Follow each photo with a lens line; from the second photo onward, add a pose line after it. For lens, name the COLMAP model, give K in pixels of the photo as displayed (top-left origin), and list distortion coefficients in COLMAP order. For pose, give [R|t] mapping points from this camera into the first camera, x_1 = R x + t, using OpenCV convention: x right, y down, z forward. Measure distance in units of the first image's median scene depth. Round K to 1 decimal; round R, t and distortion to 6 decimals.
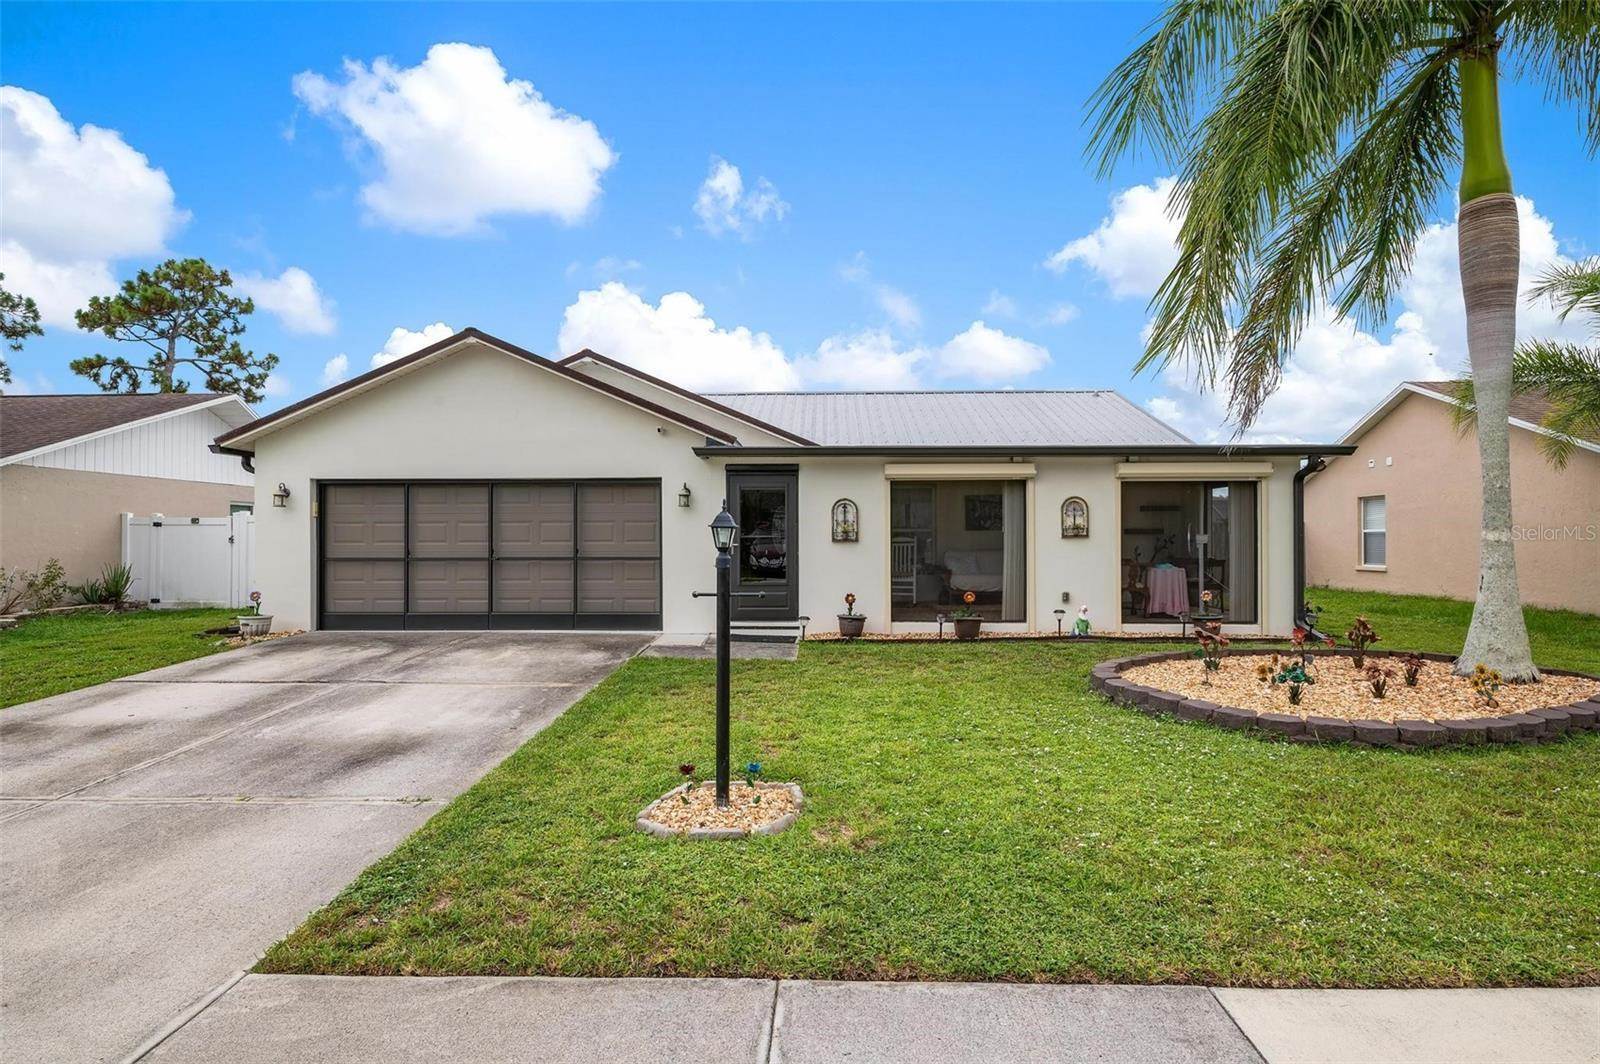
lens RADIAL K [[840.9, 0, 800.0], [0, 840.9, 532.0], [0, 0, 1]] dist [0.023087, -0.016960]
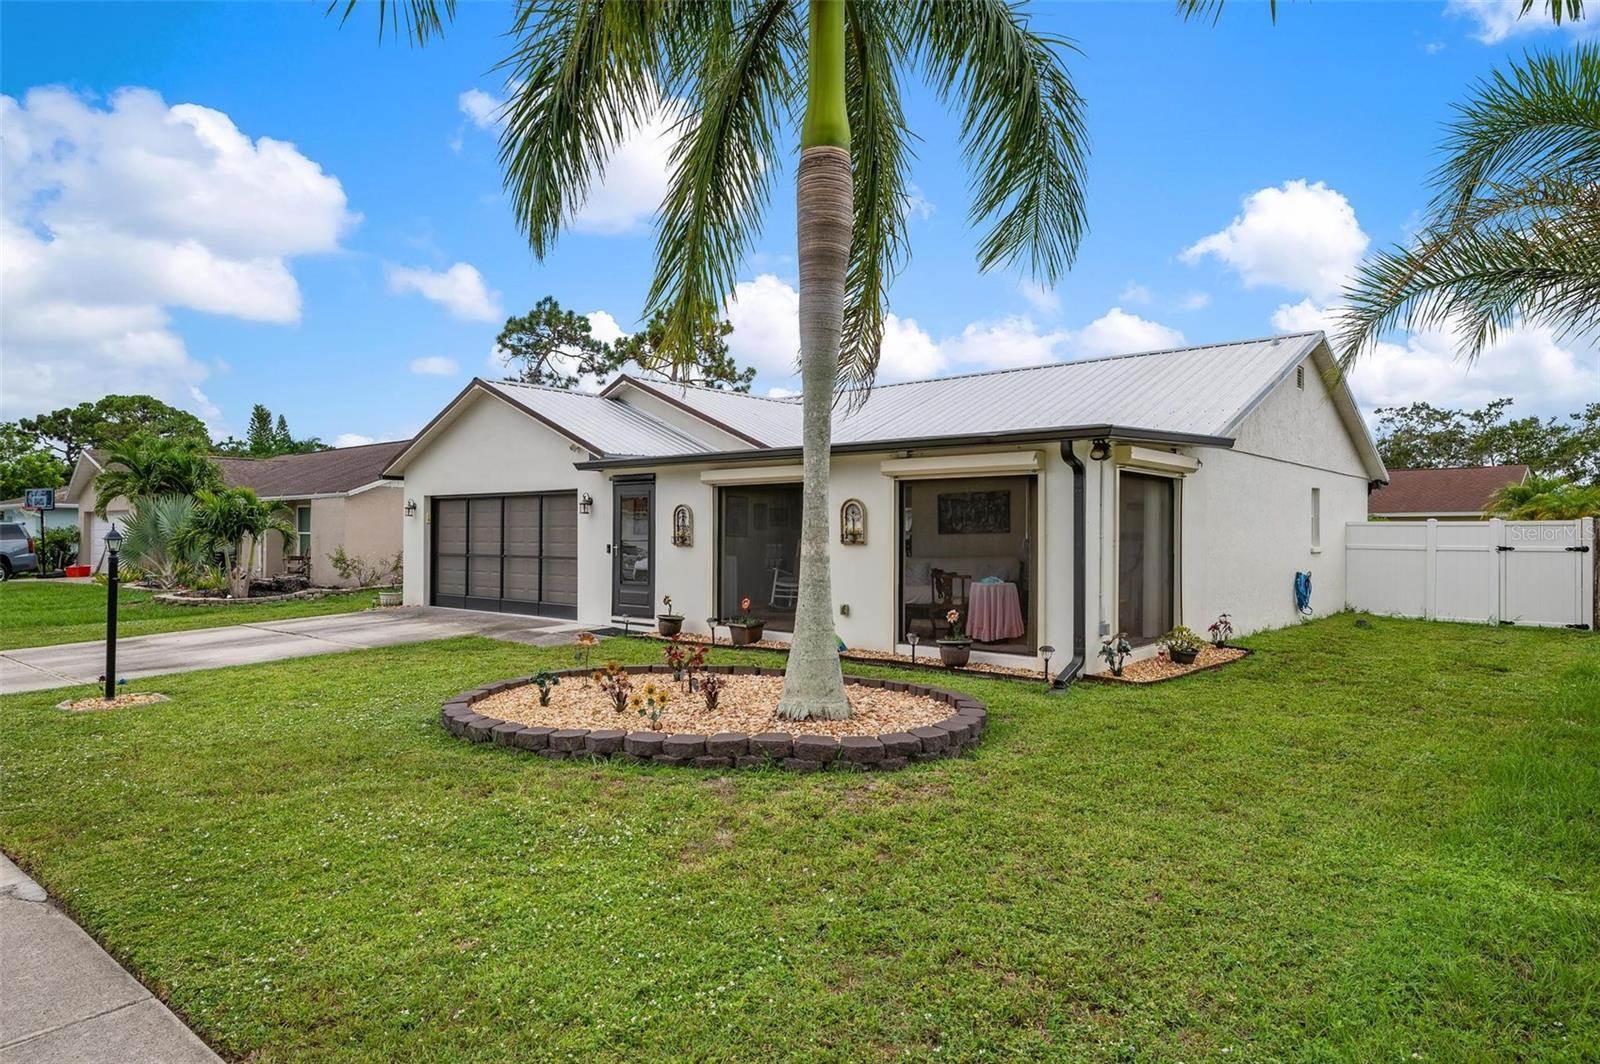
lens RADIAL K [[1007.0, 0, 800.0], [0, 1007.0, 532.0], [0, 0, 1]] dist [-0.004530, -0.000151]
pose [[0.773658, 0.002063, -0.633600, 0.946746], [0.001086, 0.999989, 0.004582, -0.010868], [0.633603, -0.004233, 0.773647, 0.116965]]
